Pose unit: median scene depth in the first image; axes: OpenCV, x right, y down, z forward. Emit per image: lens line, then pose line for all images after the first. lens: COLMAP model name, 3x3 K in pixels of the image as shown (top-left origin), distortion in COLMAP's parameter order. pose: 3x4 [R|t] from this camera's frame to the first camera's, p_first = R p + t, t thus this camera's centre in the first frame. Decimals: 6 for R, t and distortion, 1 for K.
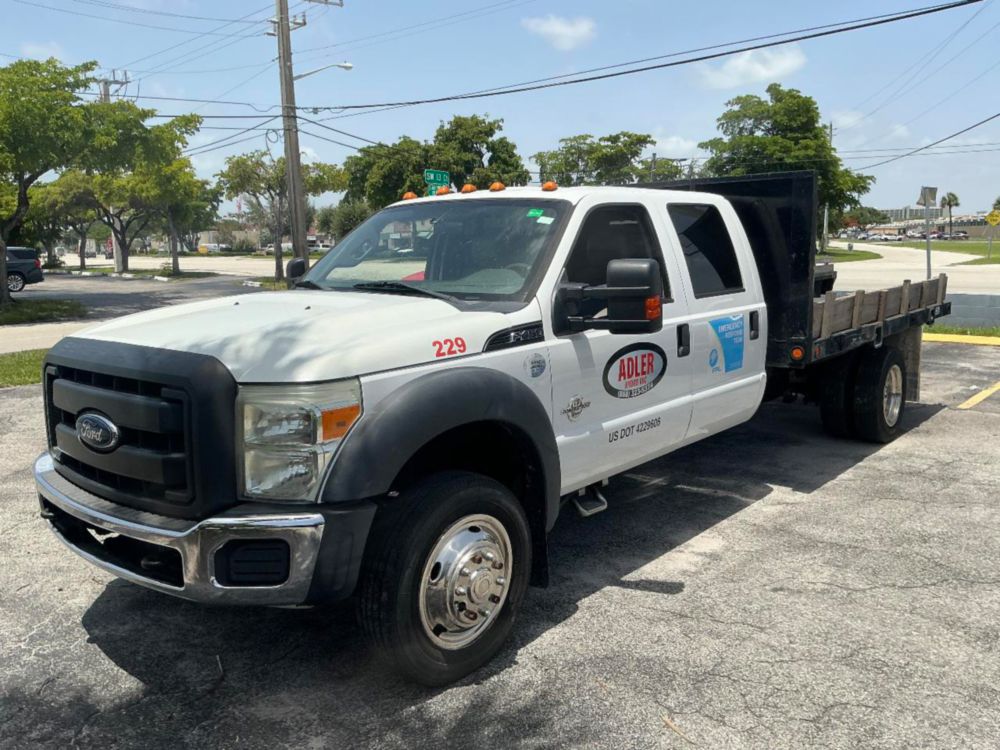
lens RADIAL K [[837.7, 0, 497.9], [0, 837.7, 383.8], [0, 0, 1]] dist [0.110384, -0.234768]
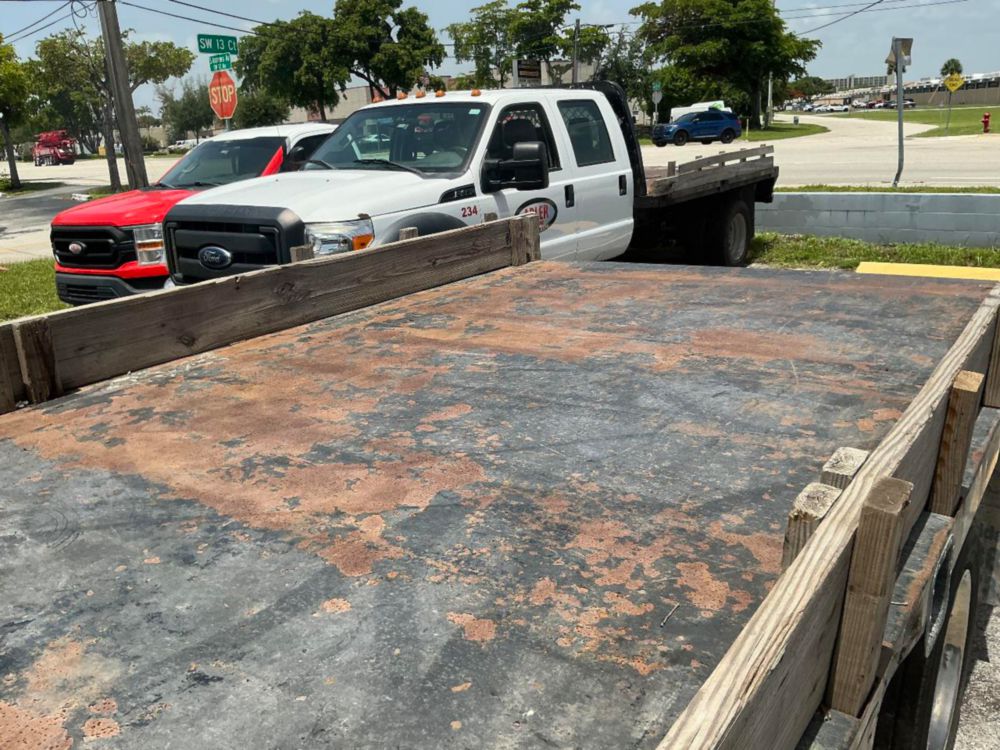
lens RADIAL K [[837.7, 0, 499.9], [0, 837.7, 372.3], [0, 0, 1]] dist [0.110384, -0.234768]
pose [[0.997049, -0.054913, 0.053637, 0.064624], [0.048342, 0.991963, 0.116932, -0.028574], [-0.059627, -0.113994, 0.991690, 0.157100]]
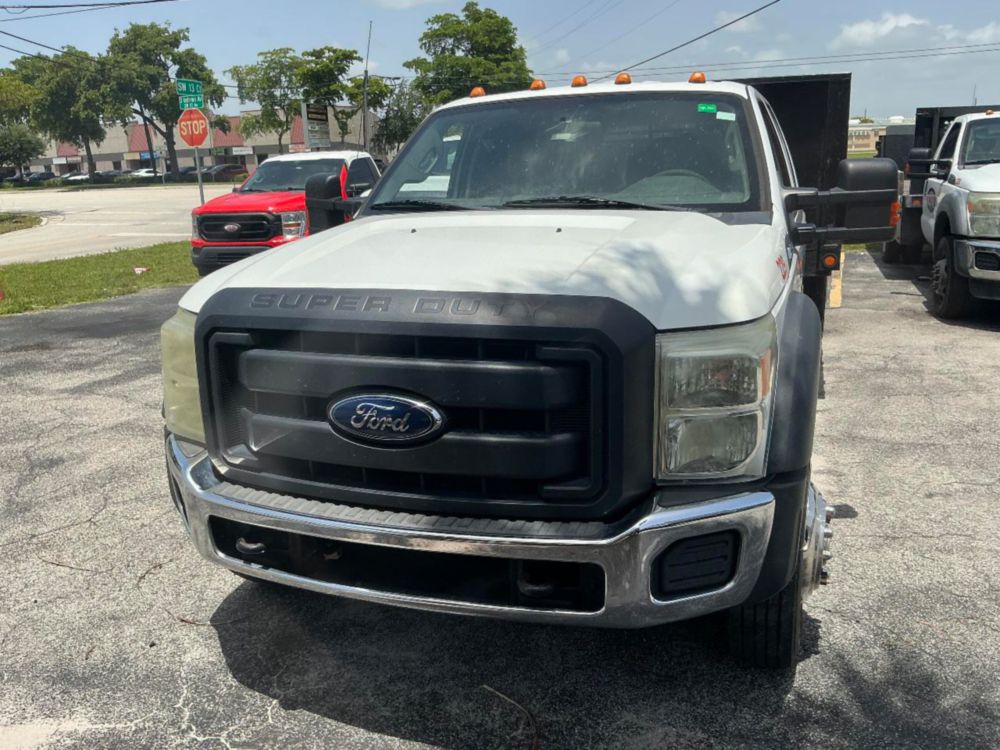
lens RADIAL K [[837.7, 0, 500.6], [0, 837.7, 381.5], [0, 0, 1]] dist [0.110384, -0.234768]
pose [[0.935291, -0.102661, 0.338661, -0.060072], [0.074122, 0.992599, 0.096188, -0.003283], [-0.346029, -0.064862, 0.935979, 0.031187]]
